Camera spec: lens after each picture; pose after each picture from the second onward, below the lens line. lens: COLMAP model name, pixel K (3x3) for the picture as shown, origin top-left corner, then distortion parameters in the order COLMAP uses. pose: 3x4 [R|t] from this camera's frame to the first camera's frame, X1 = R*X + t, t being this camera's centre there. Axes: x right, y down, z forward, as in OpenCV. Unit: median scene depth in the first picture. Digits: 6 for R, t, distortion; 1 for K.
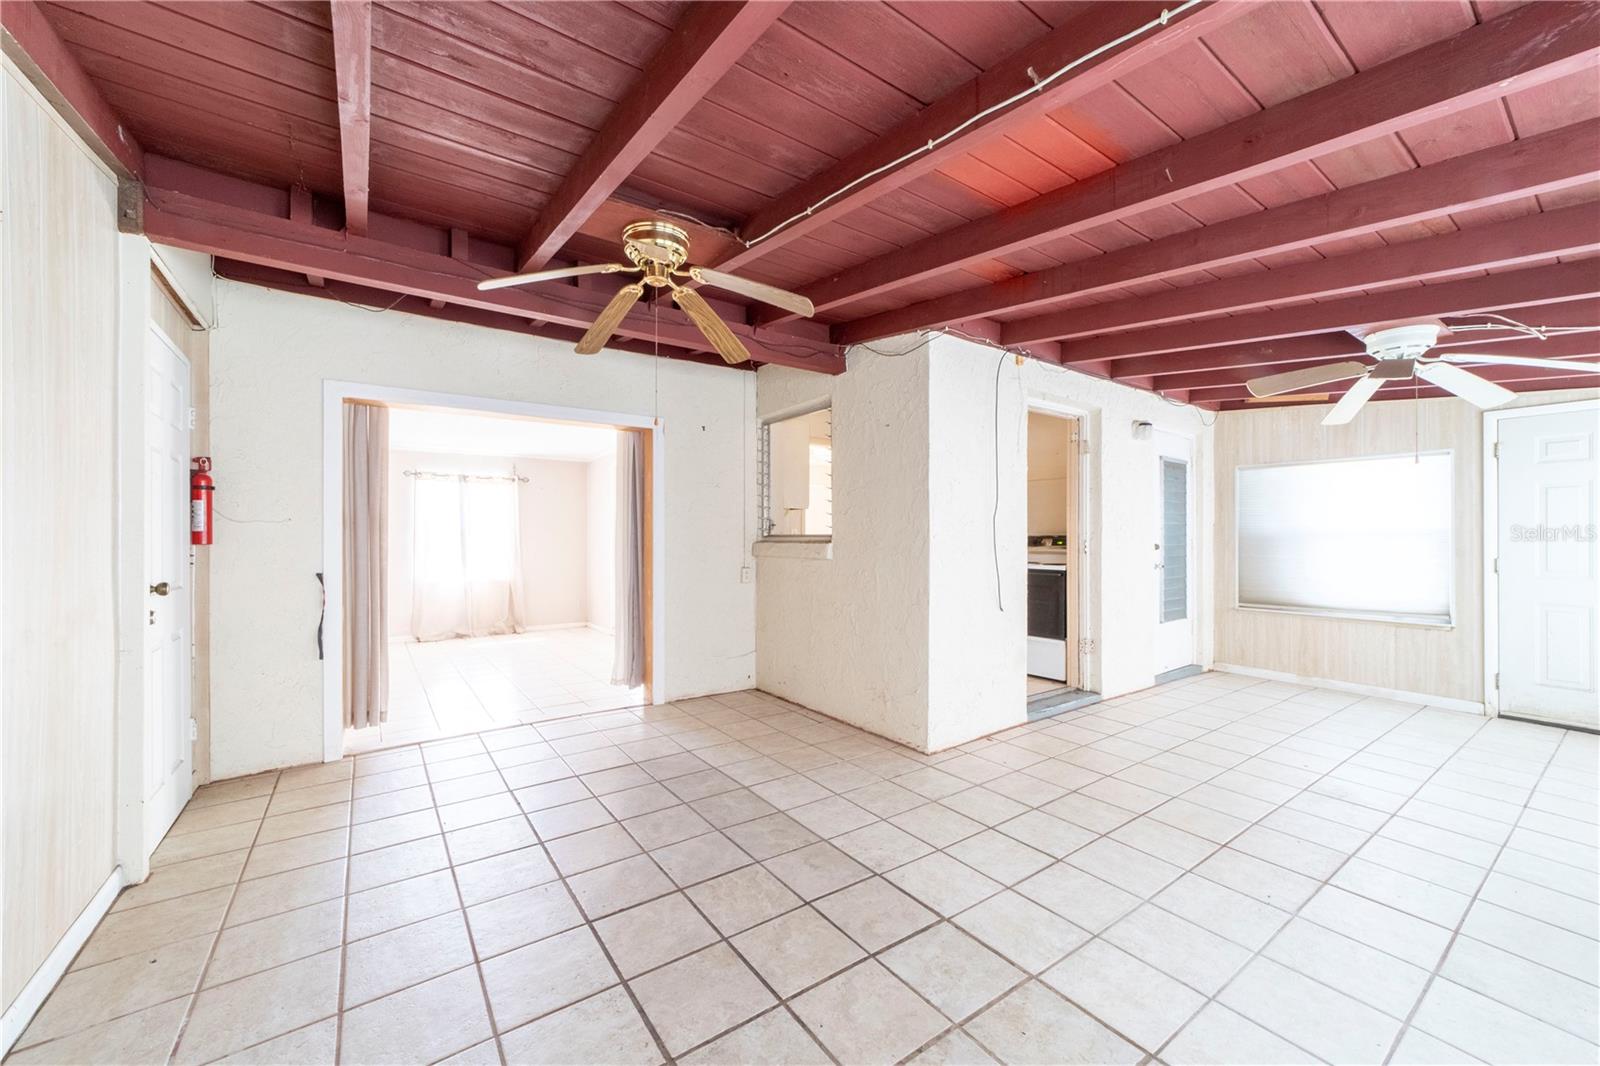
lens RADIAL K [[614.2, 0, 782.6], [0, 614.2, 535.5], [0, 0, 1]] dist [-0.011338, 0.002184]
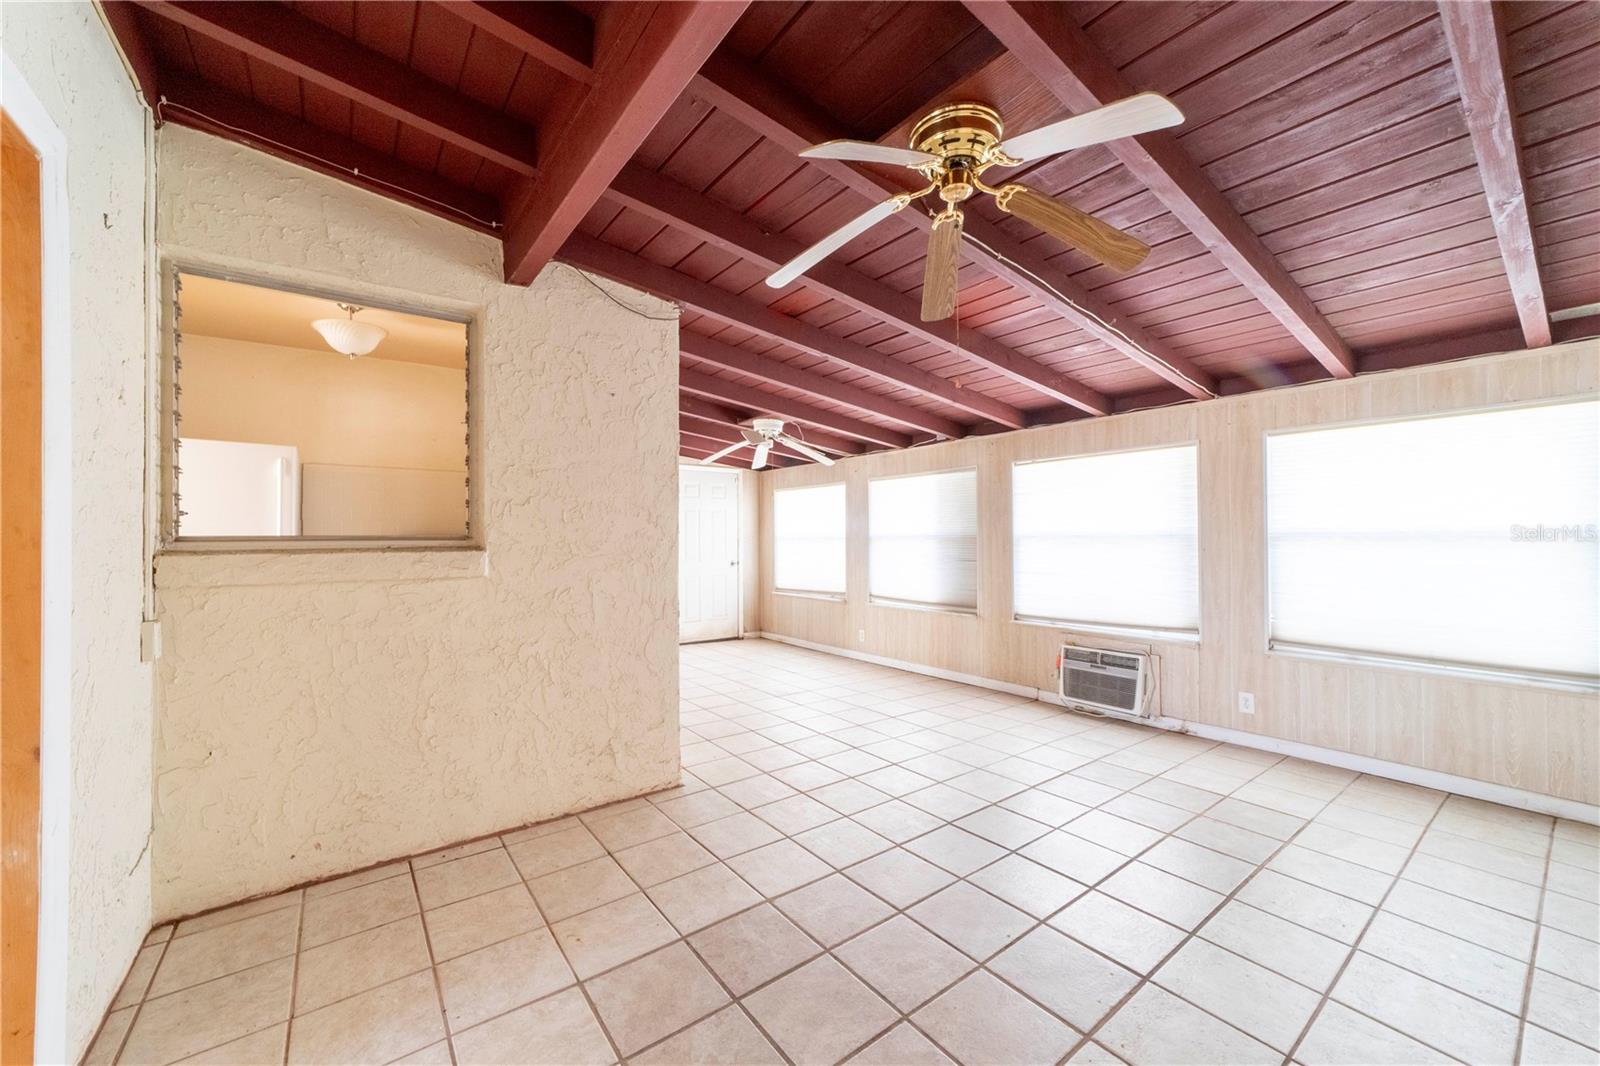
lens RADIAL K [[614.2, 0, 807.9], [0, 614.2, 532.3], [0, 0, 1]] dist [-0.011338, 0.002184]
pose [[-0.048429, 0.008287, 0.998792, -0.645684], [0.002024, 0.999964, -0.008198, -0.000392], [-0.998825, 0.001625, -0.048445, 0.841495]]
